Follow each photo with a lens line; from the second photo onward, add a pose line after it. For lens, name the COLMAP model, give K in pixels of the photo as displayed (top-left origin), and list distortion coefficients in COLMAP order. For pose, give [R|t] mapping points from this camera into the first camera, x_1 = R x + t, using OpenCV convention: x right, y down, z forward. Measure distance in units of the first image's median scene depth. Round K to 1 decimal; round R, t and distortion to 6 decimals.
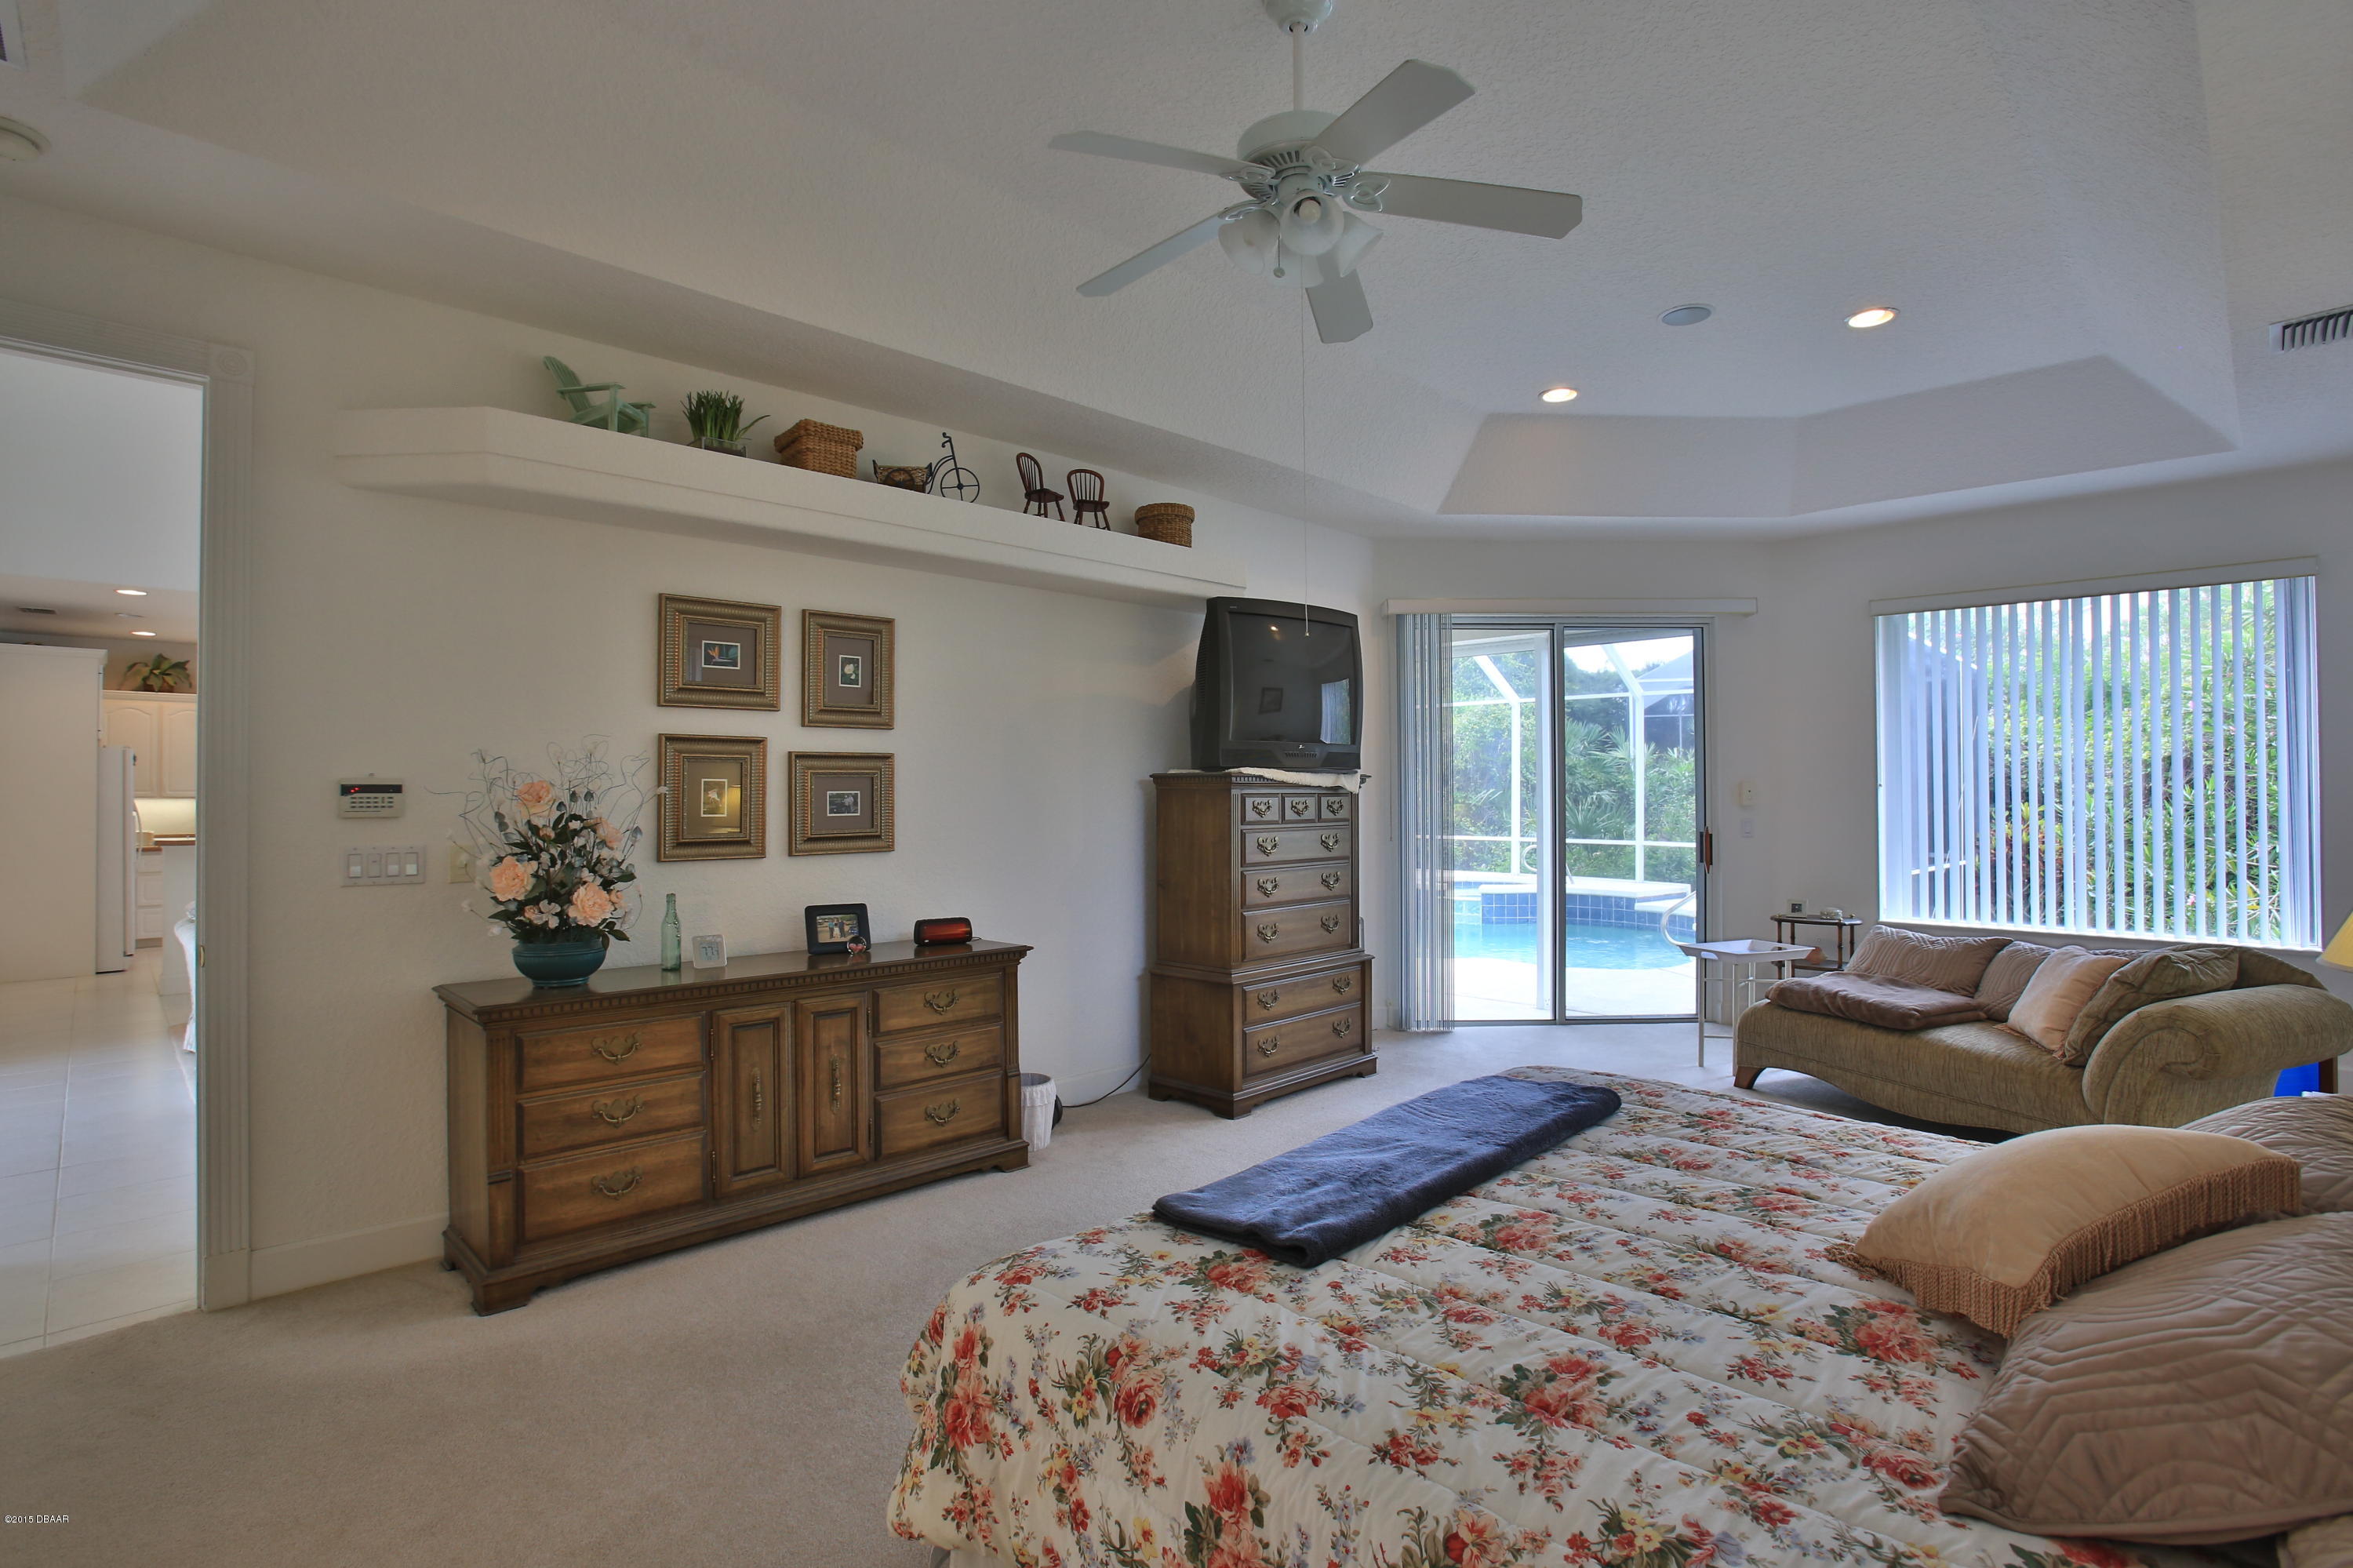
lens RADIAL K [[1129.6, 0, 1172.1], [0, 1129.6, 775.6], [0, 0, 1]] dist [-0.037574, 0.000658]
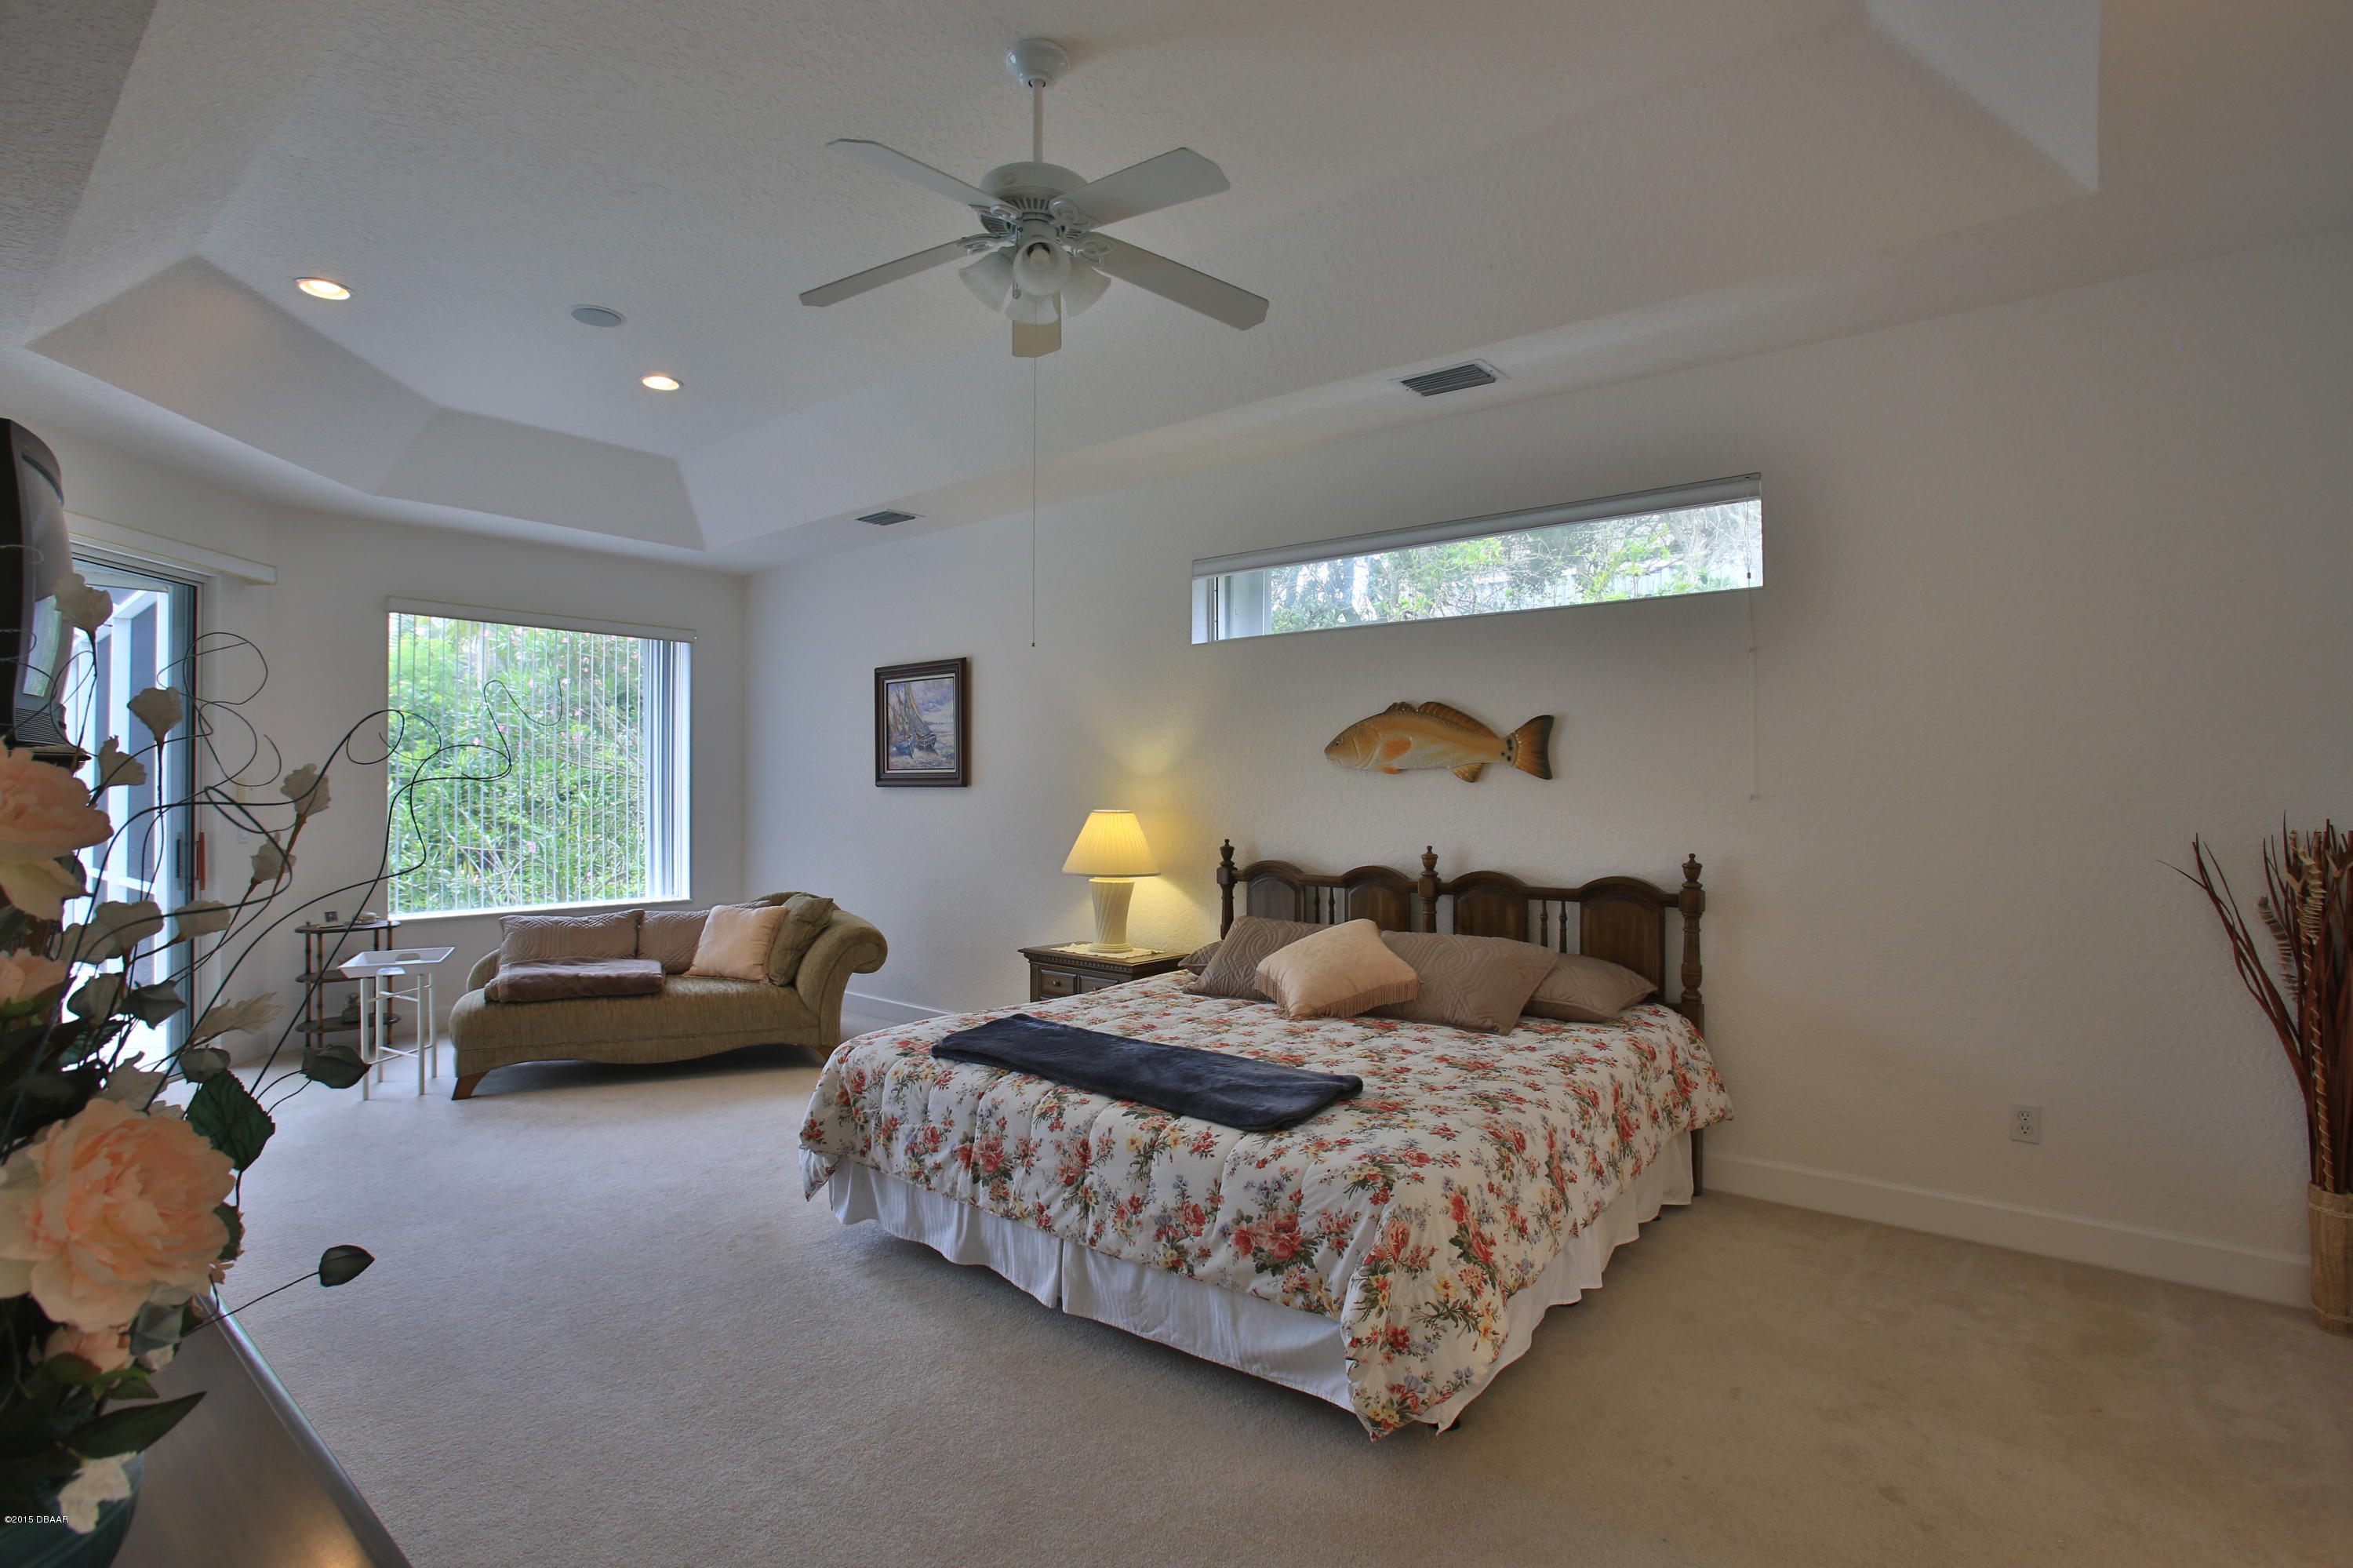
lens RADIAL K [[1129.6, 0, 1172.1], [0, 1129.6, 775.6], [0, 0, 1]] dist [-0.037574, 0.000658]
pose [[-0.112560, 0.008748, 0.993606, -0.973818], [-0.012050, 0.999876, -0.010168, 0.006794], [-0.993572, -0.013118, -0.112440, 0.983064]]
